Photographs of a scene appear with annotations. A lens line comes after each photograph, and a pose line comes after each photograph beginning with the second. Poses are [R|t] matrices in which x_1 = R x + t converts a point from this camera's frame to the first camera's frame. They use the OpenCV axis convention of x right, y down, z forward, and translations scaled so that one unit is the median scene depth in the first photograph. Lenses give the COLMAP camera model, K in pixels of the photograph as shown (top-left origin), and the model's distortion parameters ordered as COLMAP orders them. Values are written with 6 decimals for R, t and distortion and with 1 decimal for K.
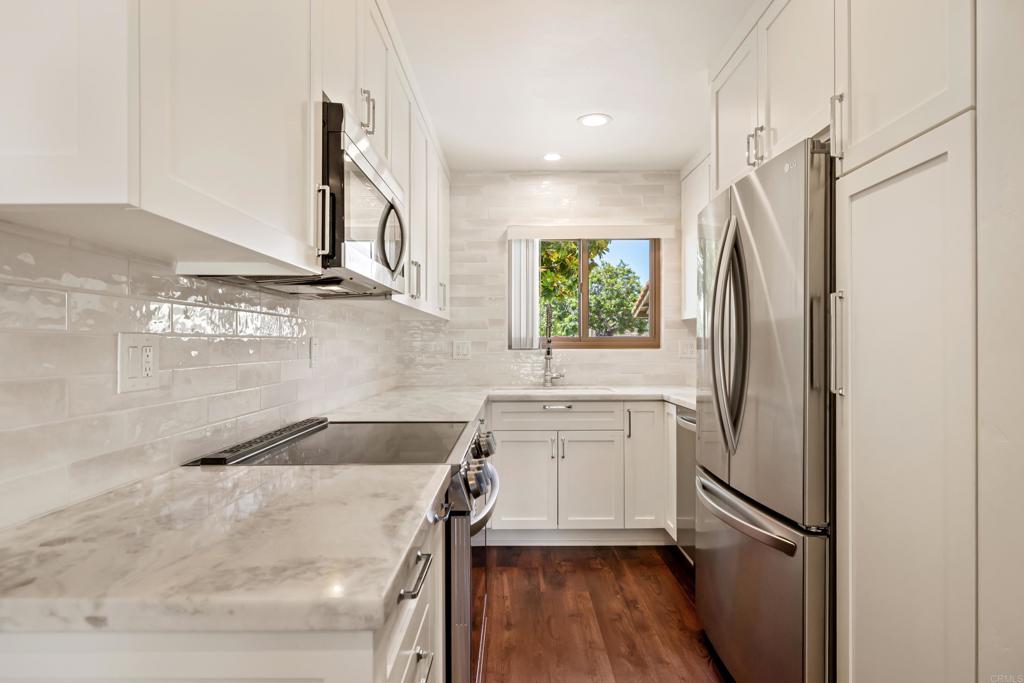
lens RADIAL K [[569.4, 0, 512.0], [0, 569.4, 341.5], [0, 0, 1]] dist [-0.003463, -0.000150]
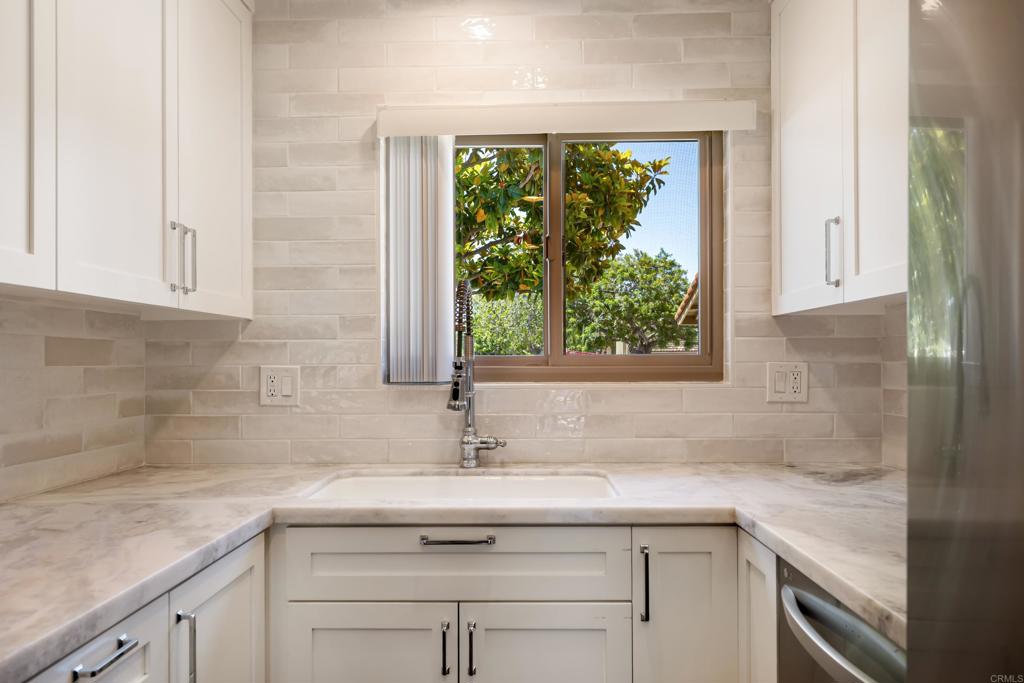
lens RADIAL K [[709.1, 0, 514.0], [0, 709.1, 362.8], [0, 0, 1]] dist [-0.002955, 0.000251]
pose [[0.999787, -0.003406, -0.020334, 0.108550], [0.003535, 0.999974, 0.006329, -0.005981], [0.020312, -0.006400, 0.999773, 0.445518]]
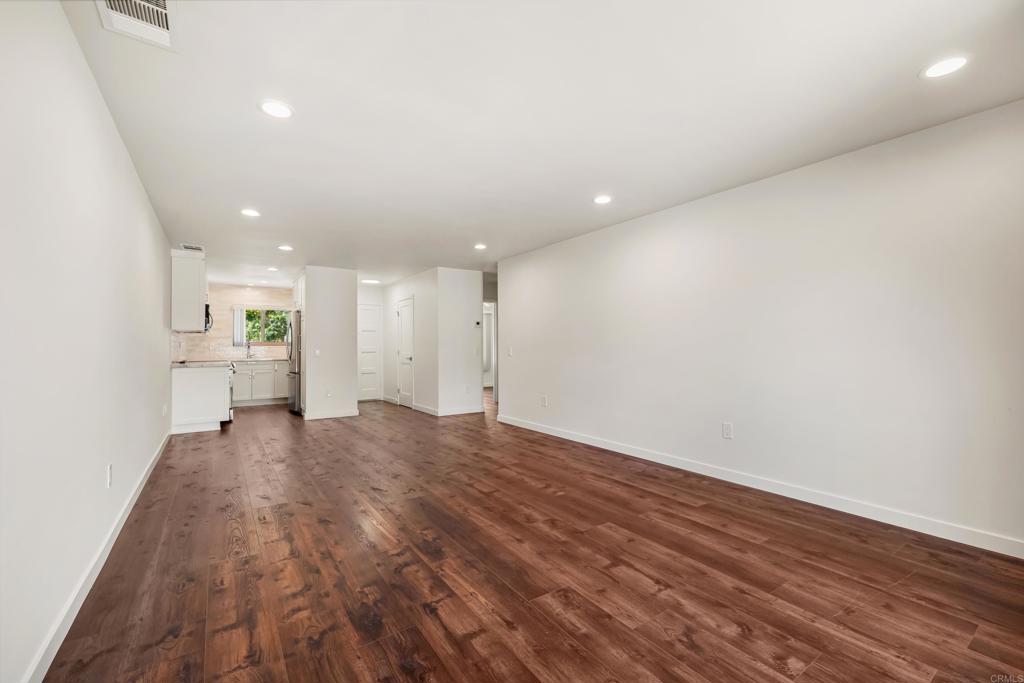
lens RADIAL K [[433.1, 0, 508.7], [0, 433.1, 342.4], [0, 0, 1]] dist [-0.001390, -0.000660]
pose [[0.827895, 0.004206, 0.560867, -0.081523], [-0.000436, 0.999976, -0.006856, 0.009157], [-0.560883, 0.005432, 0.827877, -1.624128]]
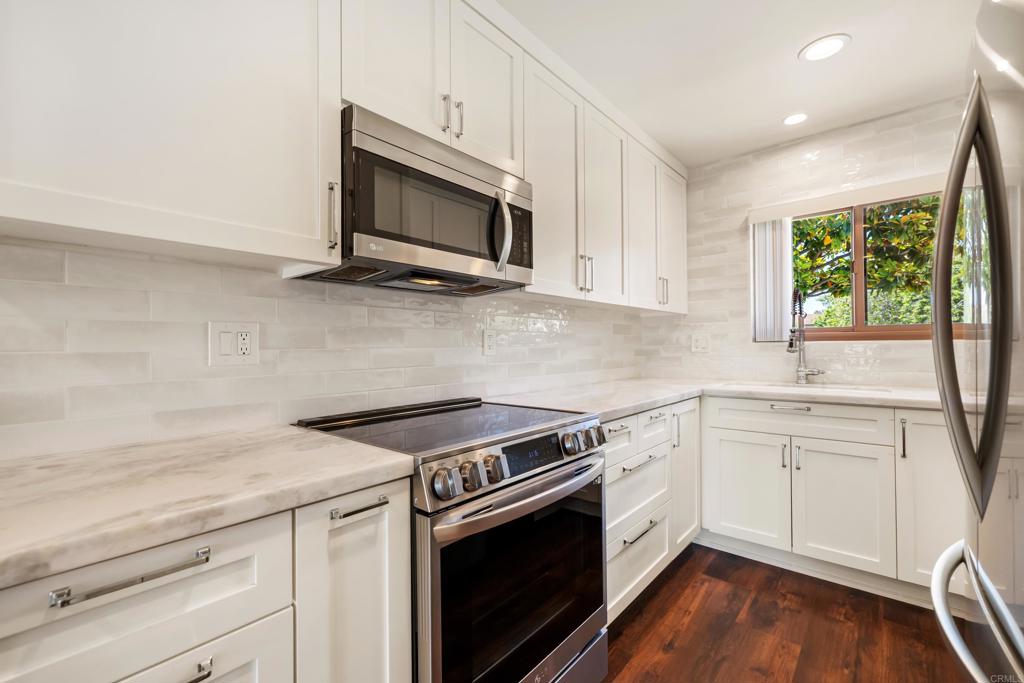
lens RADIAL K [[433.1, 0, 508.7], [0, 433.1, 342.4], [0, 0, 1]] dist [-0.001390, -0.000660]
pose [[0.752379, -0.011453, -0.658631, 0.161169], [0.010159, 0.999932, -0.005784, 0.014400], [0.658652, -0.002339, 0.752444, 0.203353]]
